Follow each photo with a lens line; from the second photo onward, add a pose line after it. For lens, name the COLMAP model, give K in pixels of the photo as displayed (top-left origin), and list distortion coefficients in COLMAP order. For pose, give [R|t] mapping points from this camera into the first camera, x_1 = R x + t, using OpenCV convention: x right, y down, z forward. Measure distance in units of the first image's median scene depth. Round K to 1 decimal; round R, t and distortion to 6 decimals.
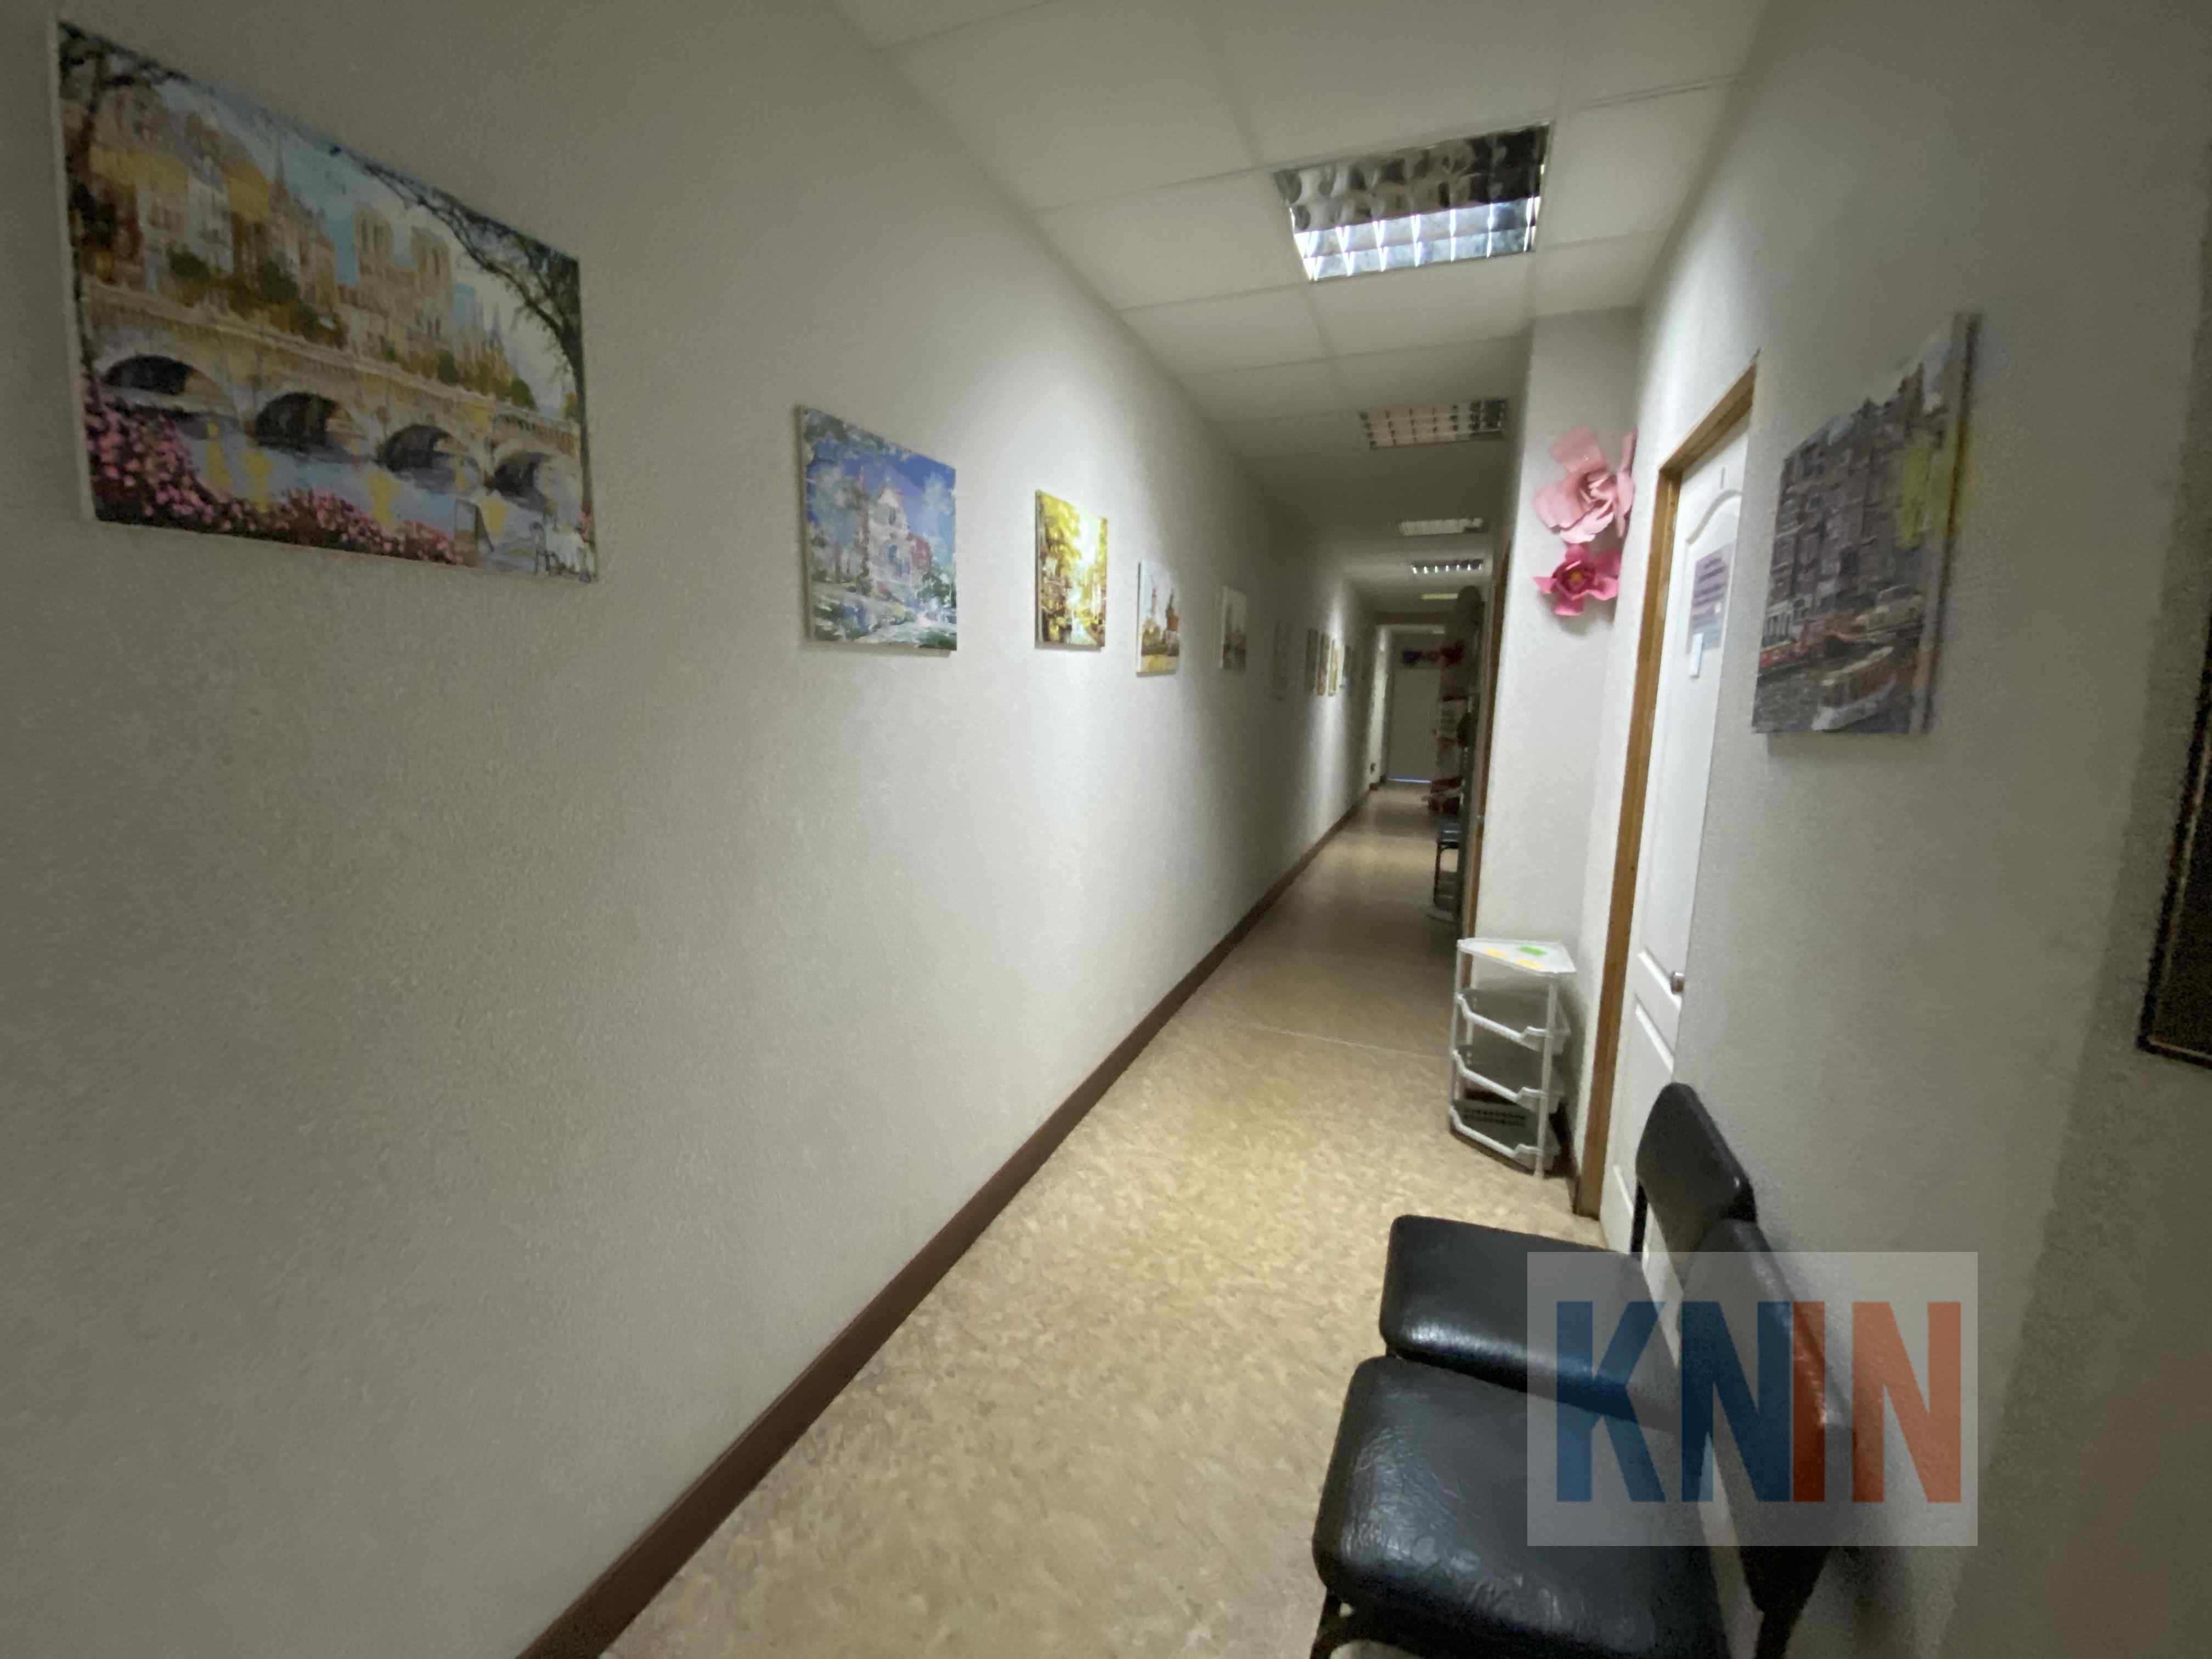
lens RADIAL K [[892.3, 0, 1103.1], [0, 892.3, 822.0], [0, 0, 1]] dist [0.054200, -0.043825]
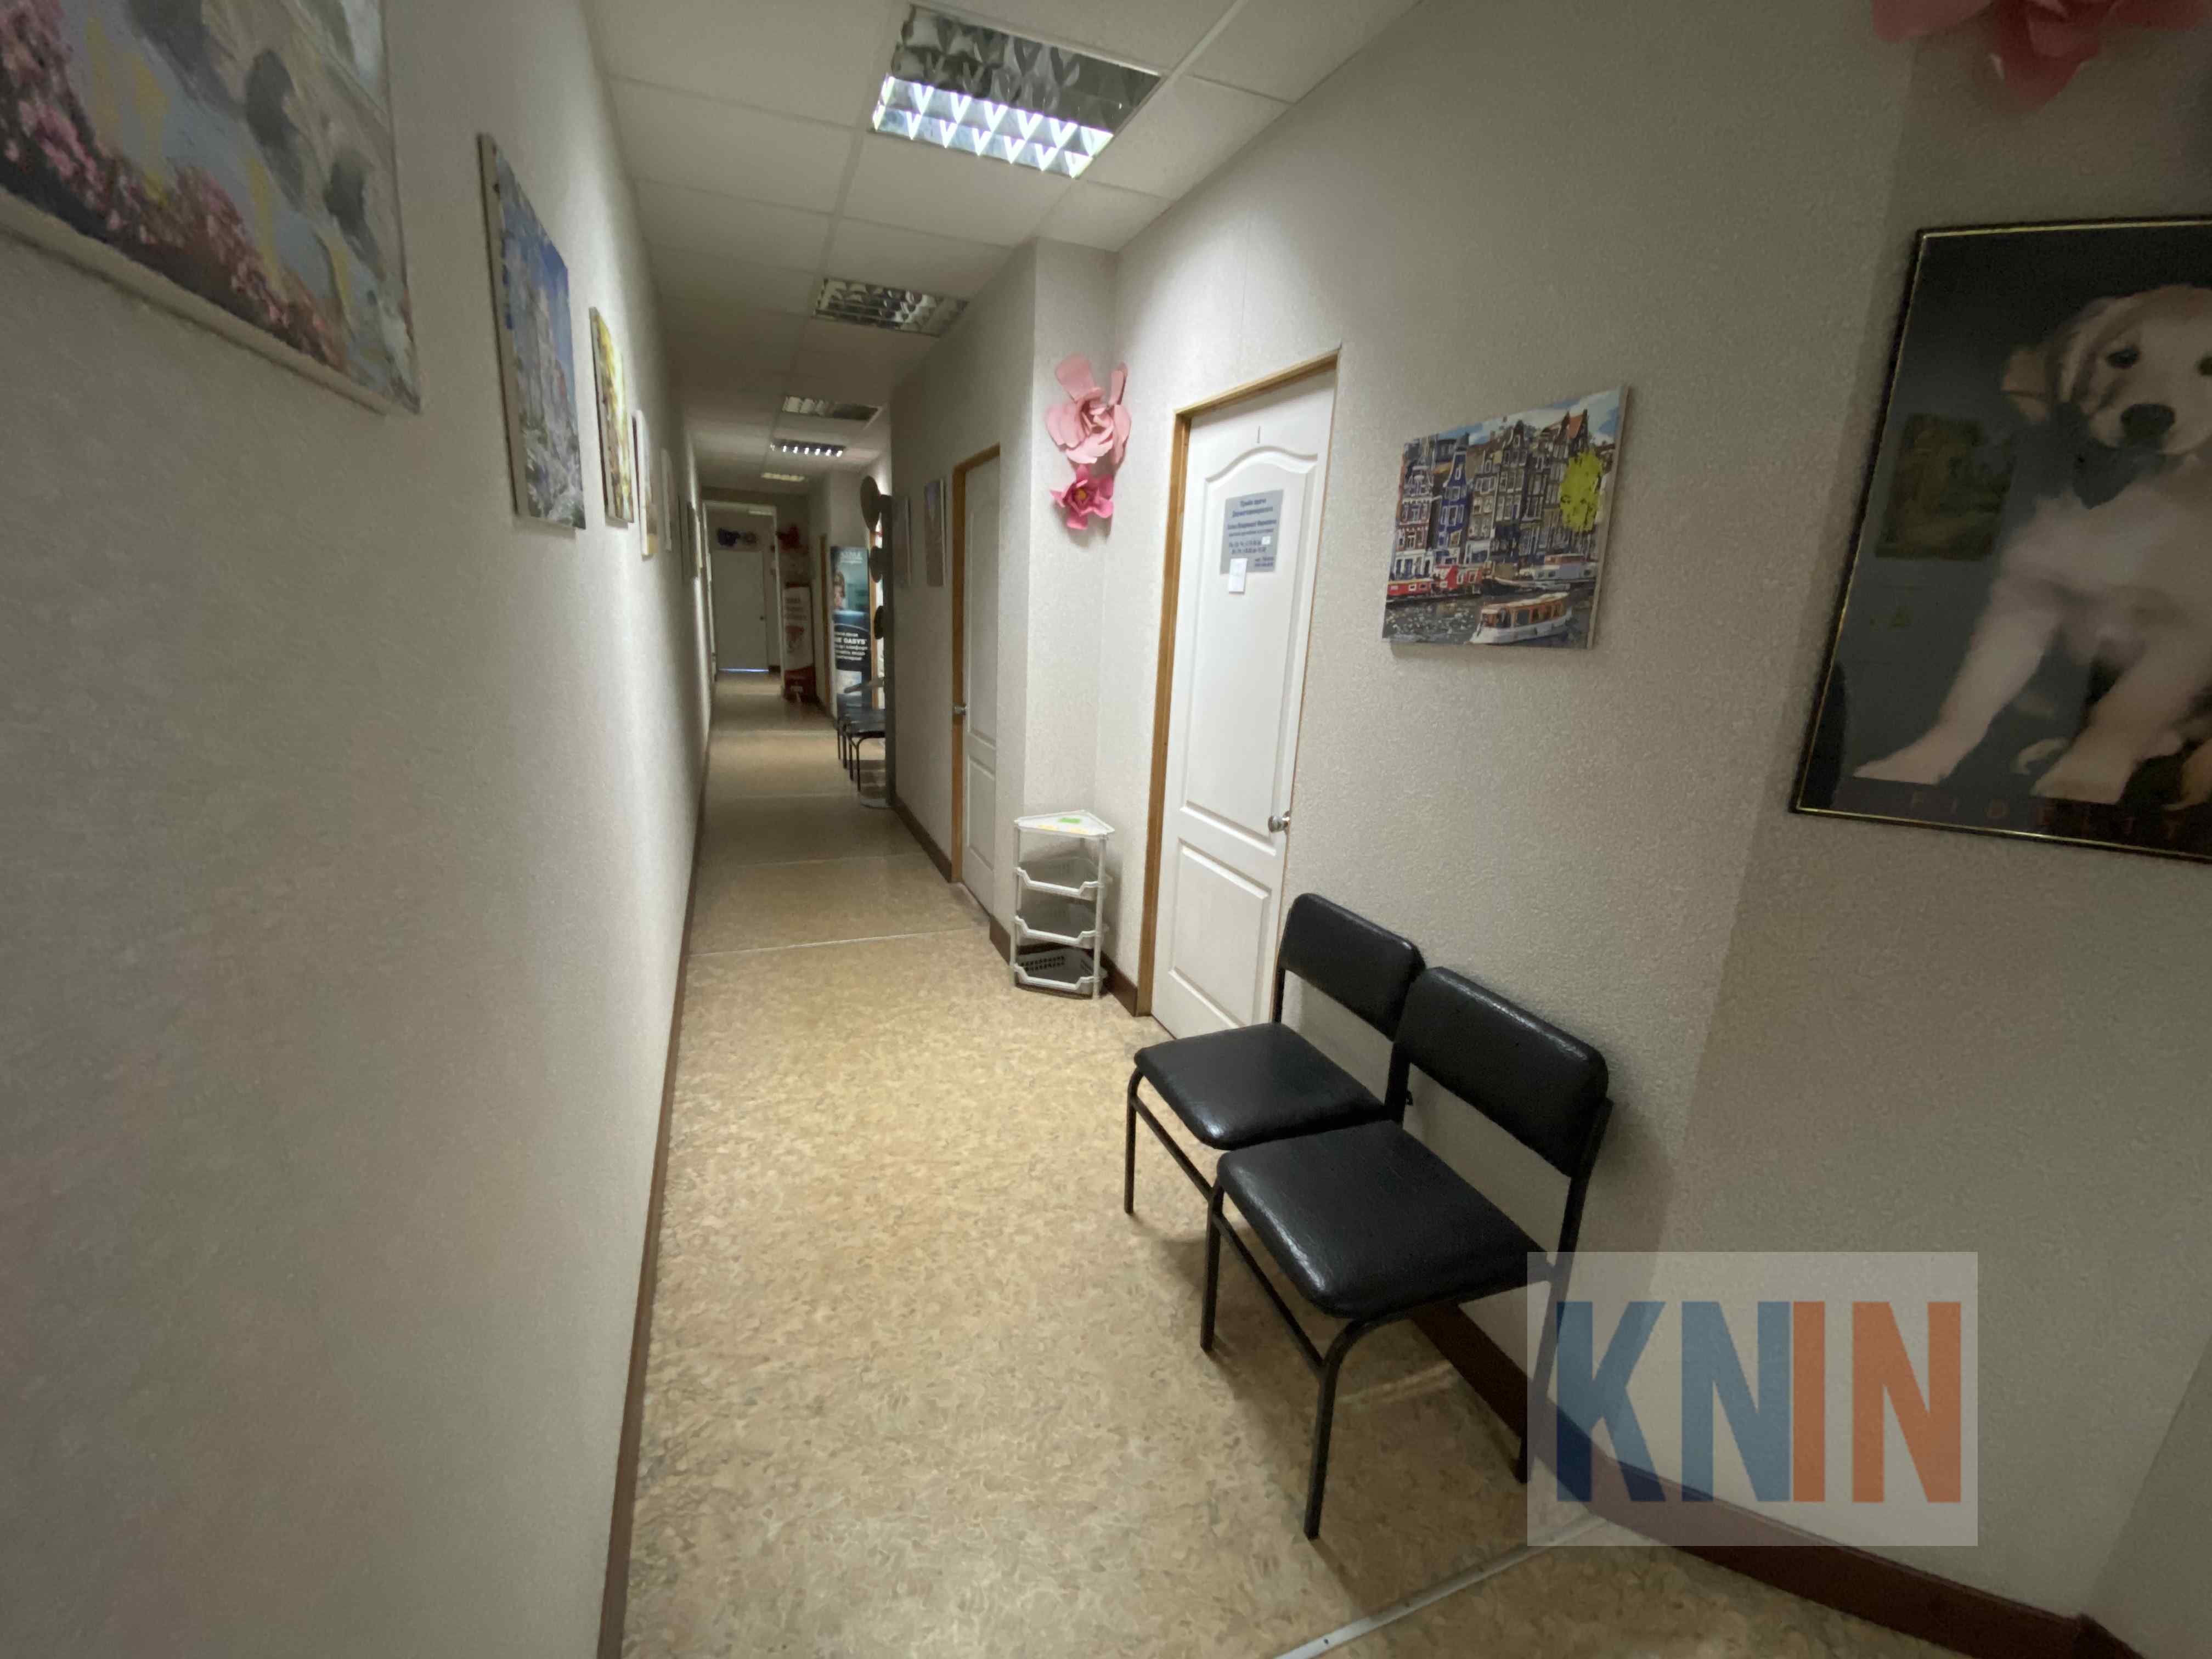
lens RADIAL K [[892.3, 0, 1103.1], [0, 892.3, 822.0], [0, 0, 1]] dist [0.054200, -0.043825]
pose [[0.724065, -0.156534, 0.671734, -0.308539], [0.070934, 0.985642, 0.153223, -0.033732], [-0.686074, -0.063295, 0.724773, 0.130496]]
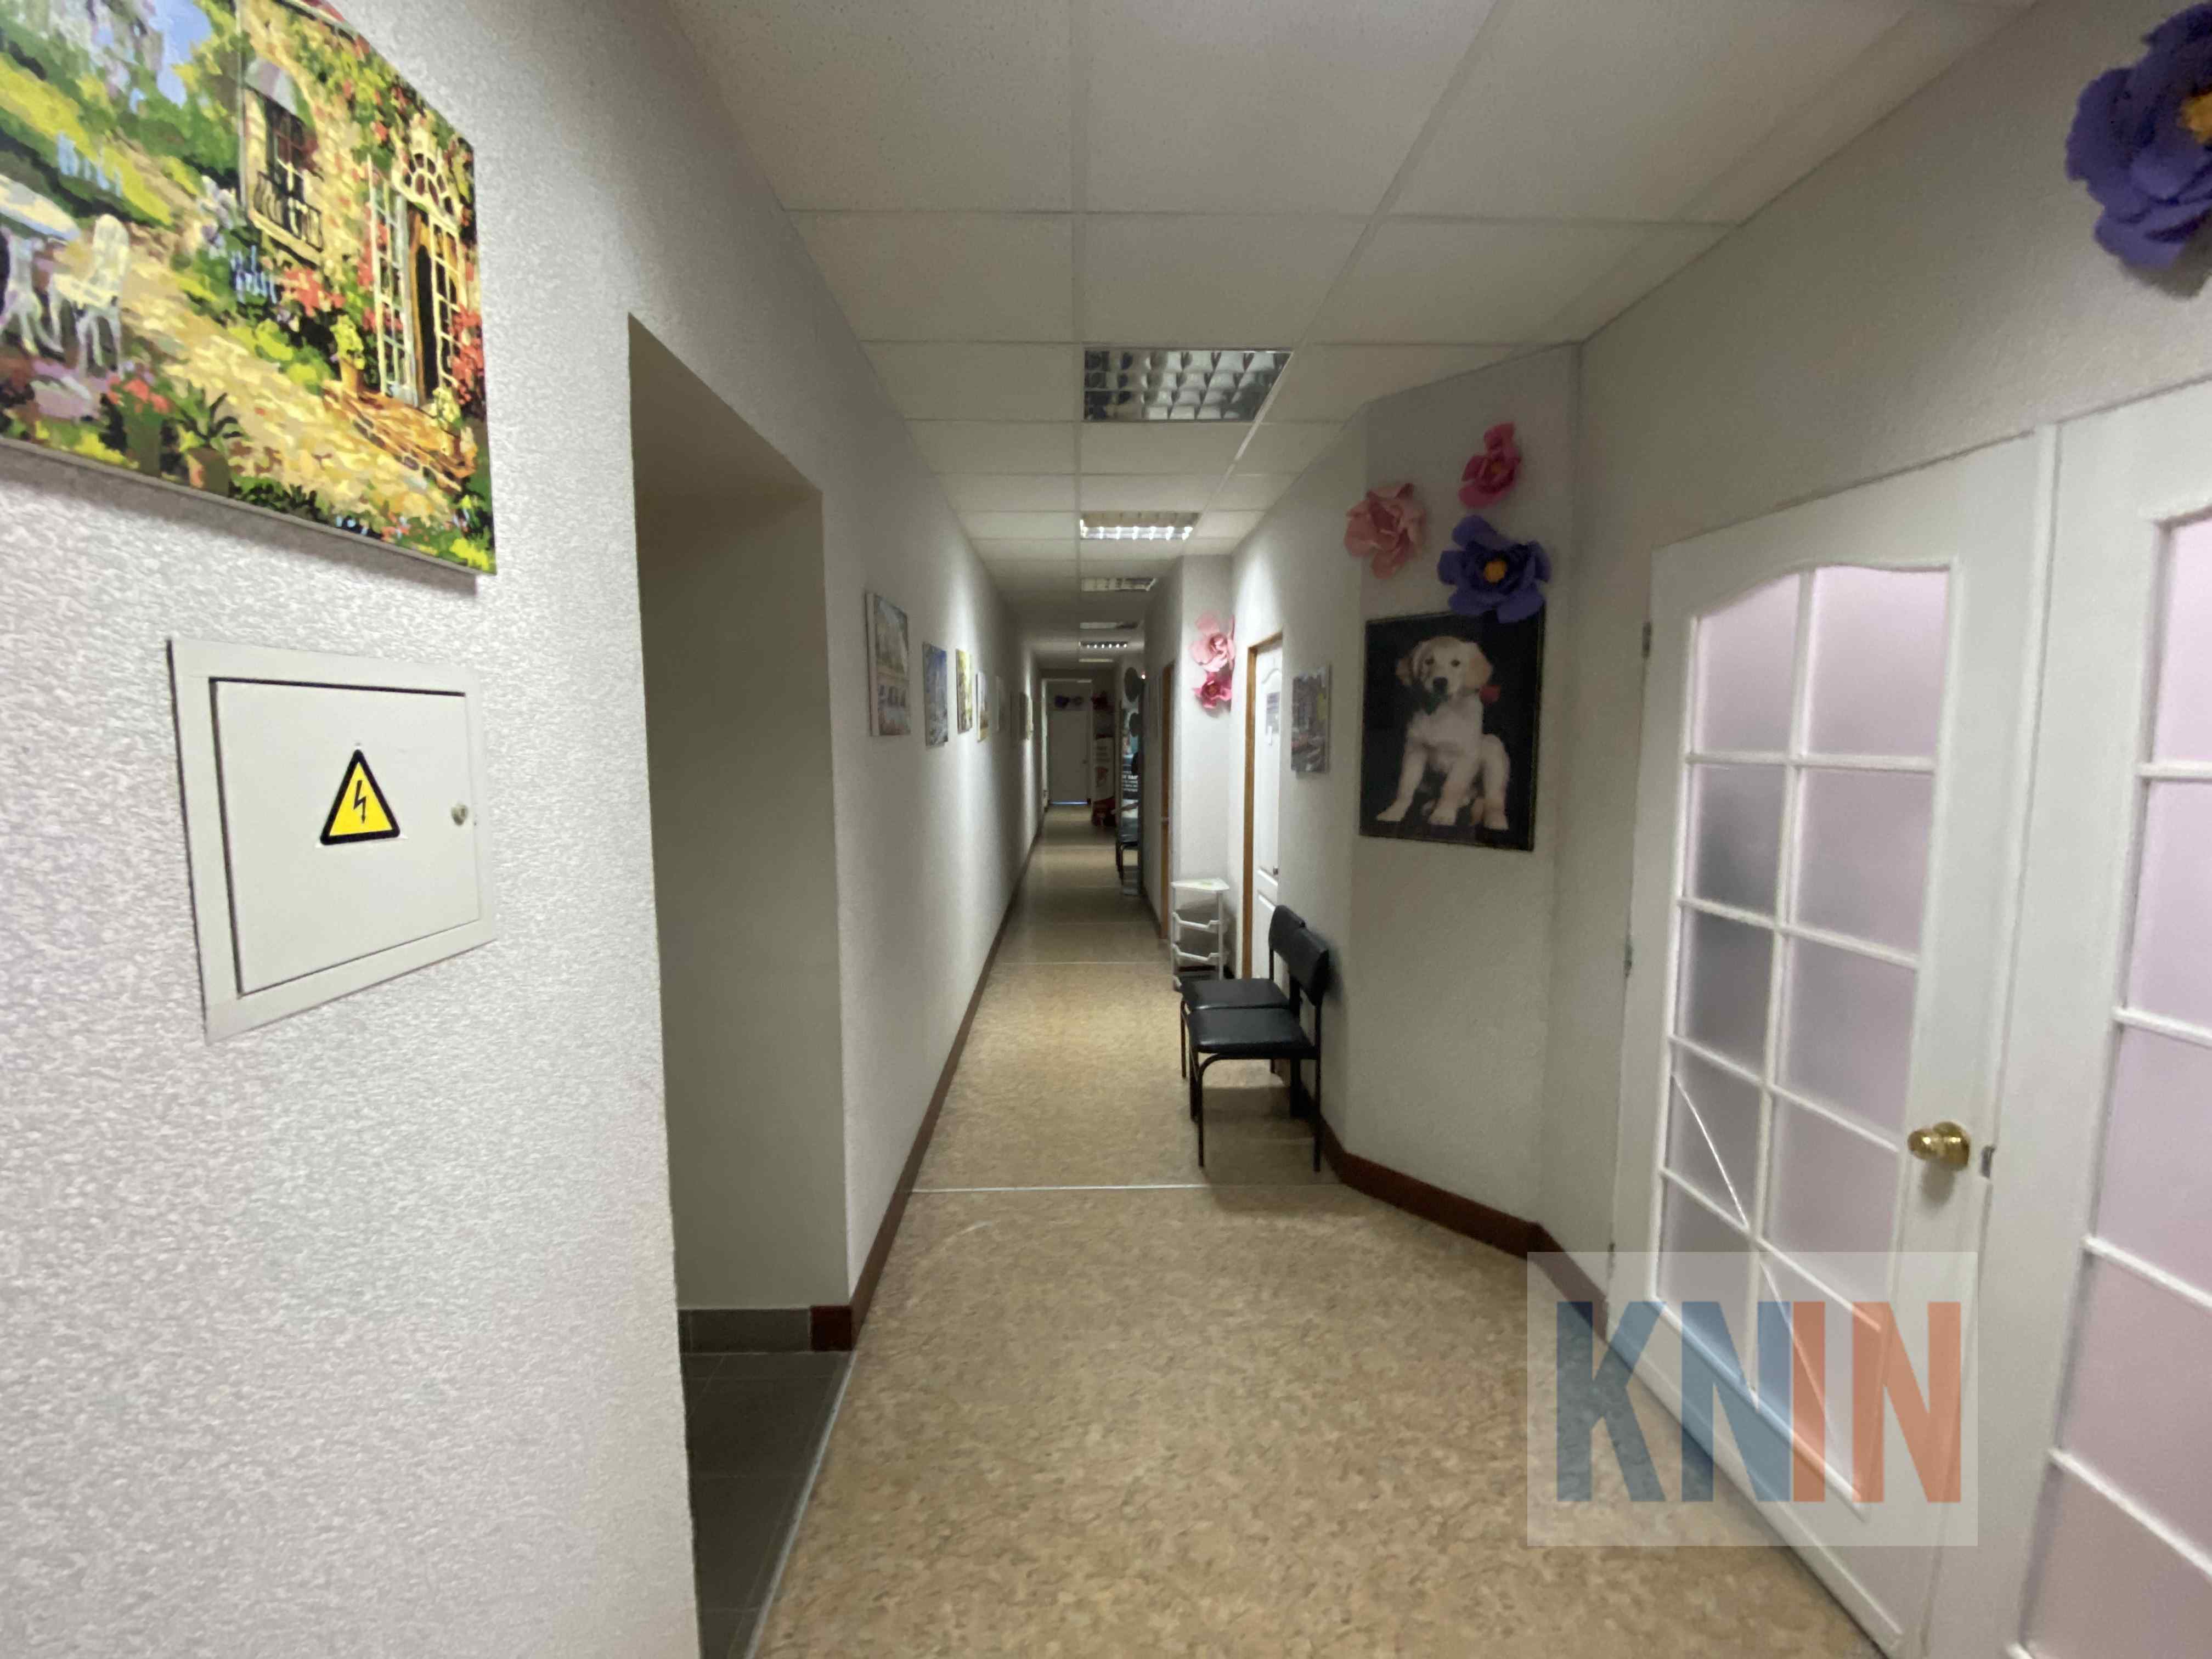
lens RADIAL K [[892.3, 0, 1103.1], [0, 892.3, 822.0], [0, 0, 1]] dist [0.054200, -0.043825]
pose [[0.918669, -0.067265, 0.389259, -0.488205], [0.081166, 0.996513, -0.019354, 0.036458], [-0.386599, 0.049375, 0.920925, -0.706997]]
